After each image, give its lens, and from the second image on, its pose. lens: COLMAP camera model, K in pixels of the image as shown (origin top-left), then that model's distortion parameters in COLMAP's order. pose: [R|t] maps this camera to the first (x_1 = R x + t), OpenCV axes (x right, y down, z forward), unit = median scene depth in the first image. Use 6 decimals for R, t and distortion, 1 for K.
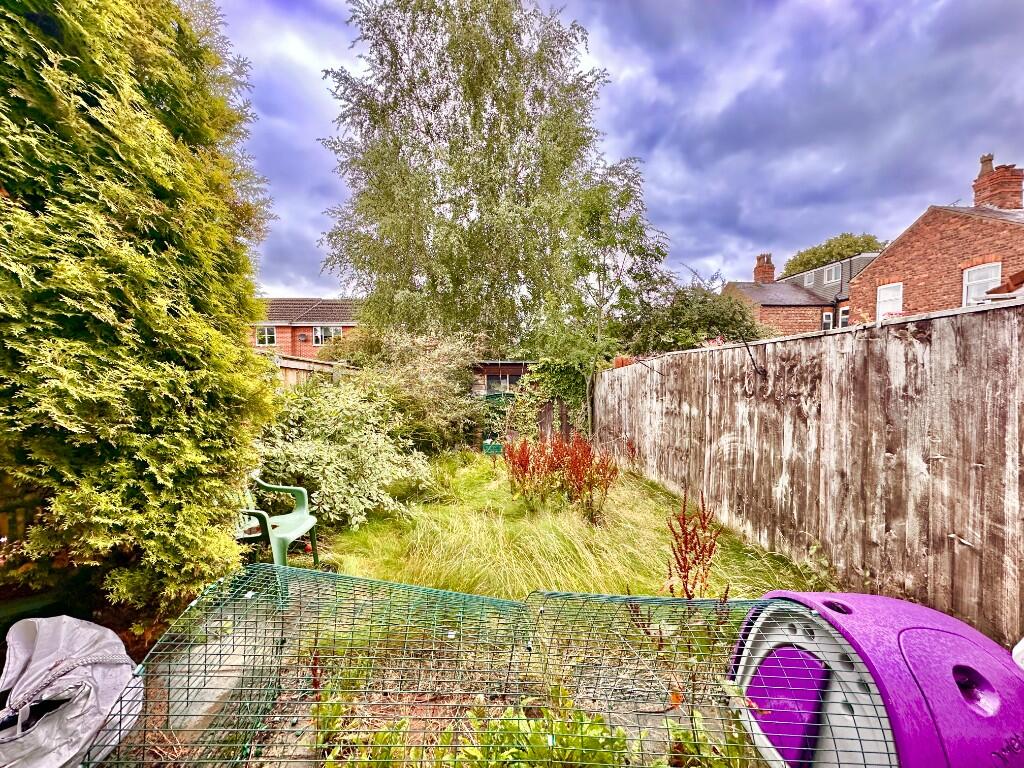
lens RADIAL K [[418.4, 0, 509.3], [0, 418.4, 382.3], [0, 0, 1]] dist [0.000839, 0.000535]
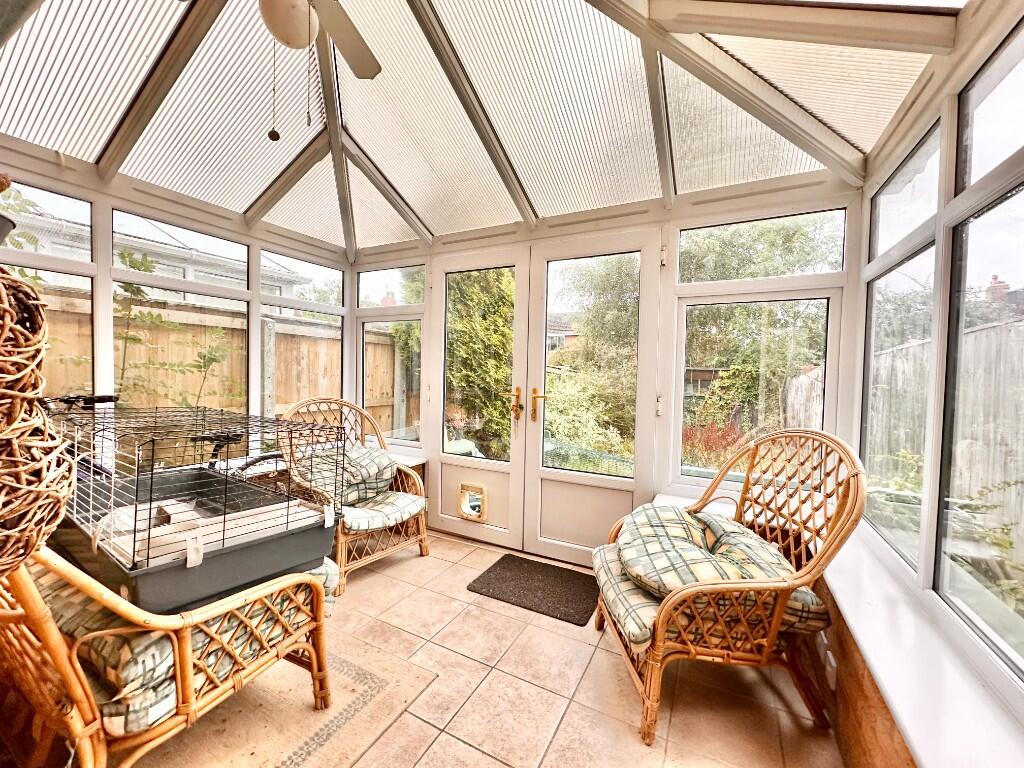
lens RADIAL K [[409.7, 0, 507.6], [0, 409.7, 383.2], [0, 0, 1]] dist [0.001366, -0.000073]
pose [[0.871393, 0.035498, -0.489300, 0.108885], [-0.039666, 0.999211, 0.001851, 0.012809], [0.488980, 0.017795, 0.872113, -0.311270]]
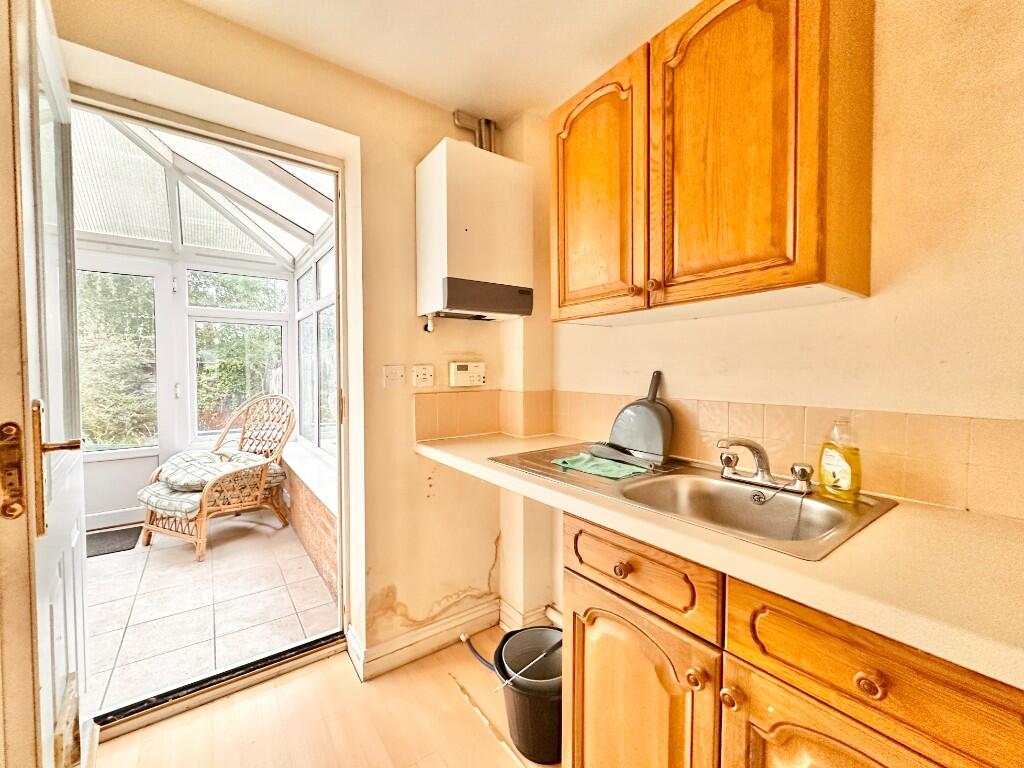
lens RADIAL K [[418.4, 0, 509.3], [0, 418.4, 382.3], [0, 0, 1]] dist [0.000839, 0.000535]
pose [[0.822176, -0.016178, 0.569003, 0.095673], [0.017855, 0.999837, 0.002627, 0.021872], [-0.568953, 0.008000, 0.822331, -0.545522]]
